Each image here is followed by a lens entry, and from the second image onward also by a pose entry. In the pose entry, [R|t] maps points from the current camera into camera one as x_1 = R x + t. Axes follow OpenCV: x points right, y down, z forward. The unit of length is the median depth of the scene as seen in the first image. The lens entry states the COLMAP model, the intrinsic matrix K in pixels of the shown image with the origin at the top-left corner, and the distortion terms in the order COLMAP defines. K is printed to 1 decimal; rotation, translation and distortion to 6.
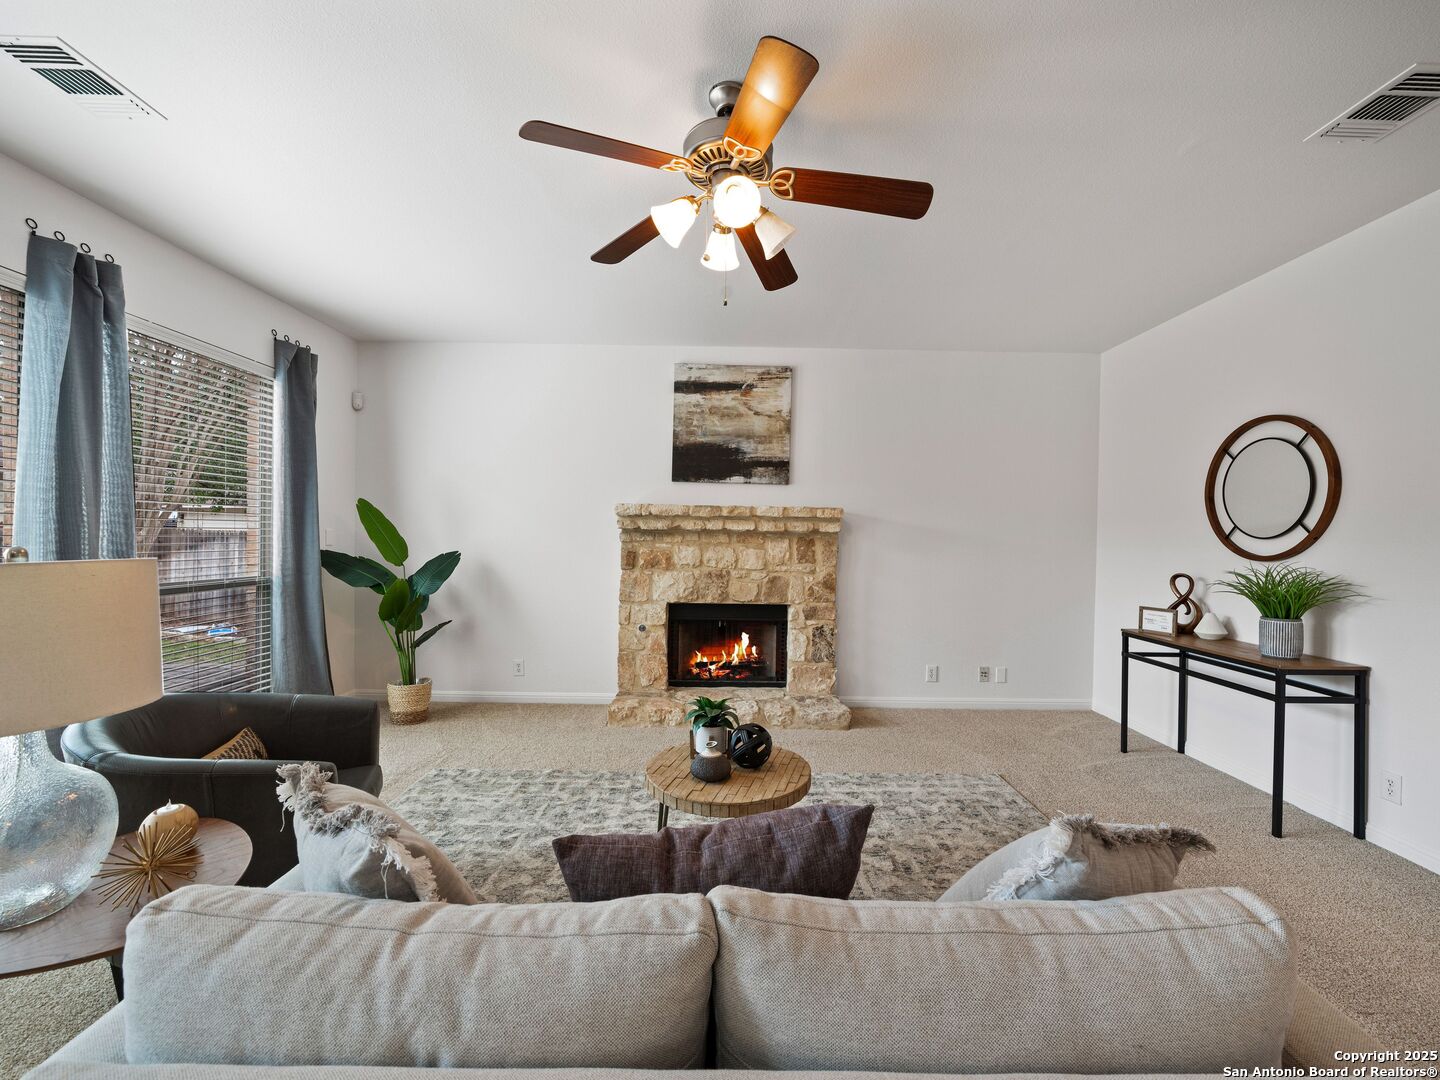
lens RADIAL K [[601.4, 0, 727.2], [0, 601.4, 540.9], [0, 0, 1]] dist [-0.001305, -0.000153]
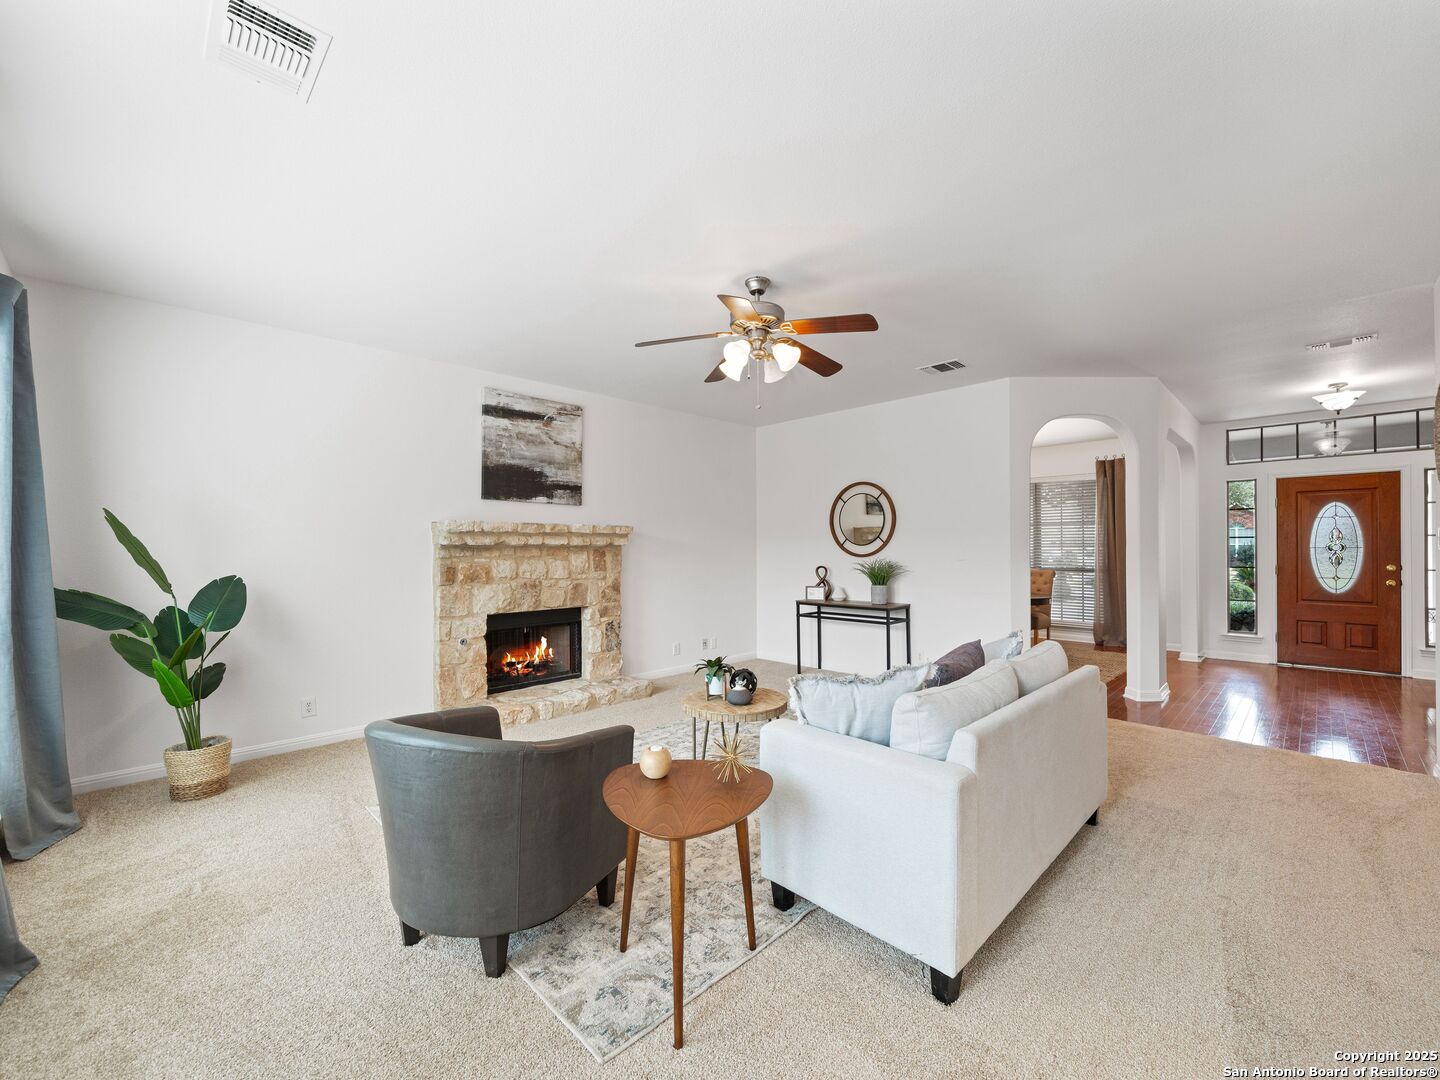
lens RADIAL K [[595.6, 0, 730.3], [0, 595.6, 546.4], [0, 0, 1]] dist [-0.004929, -0.000384]
pose [[0.707340, -0.016716, 0.706676, -0.532248], [0.021815, 0.999760, 0.001813, -0.009058], [-0.706537, 0.014133, 0.707535, -0.038153]]
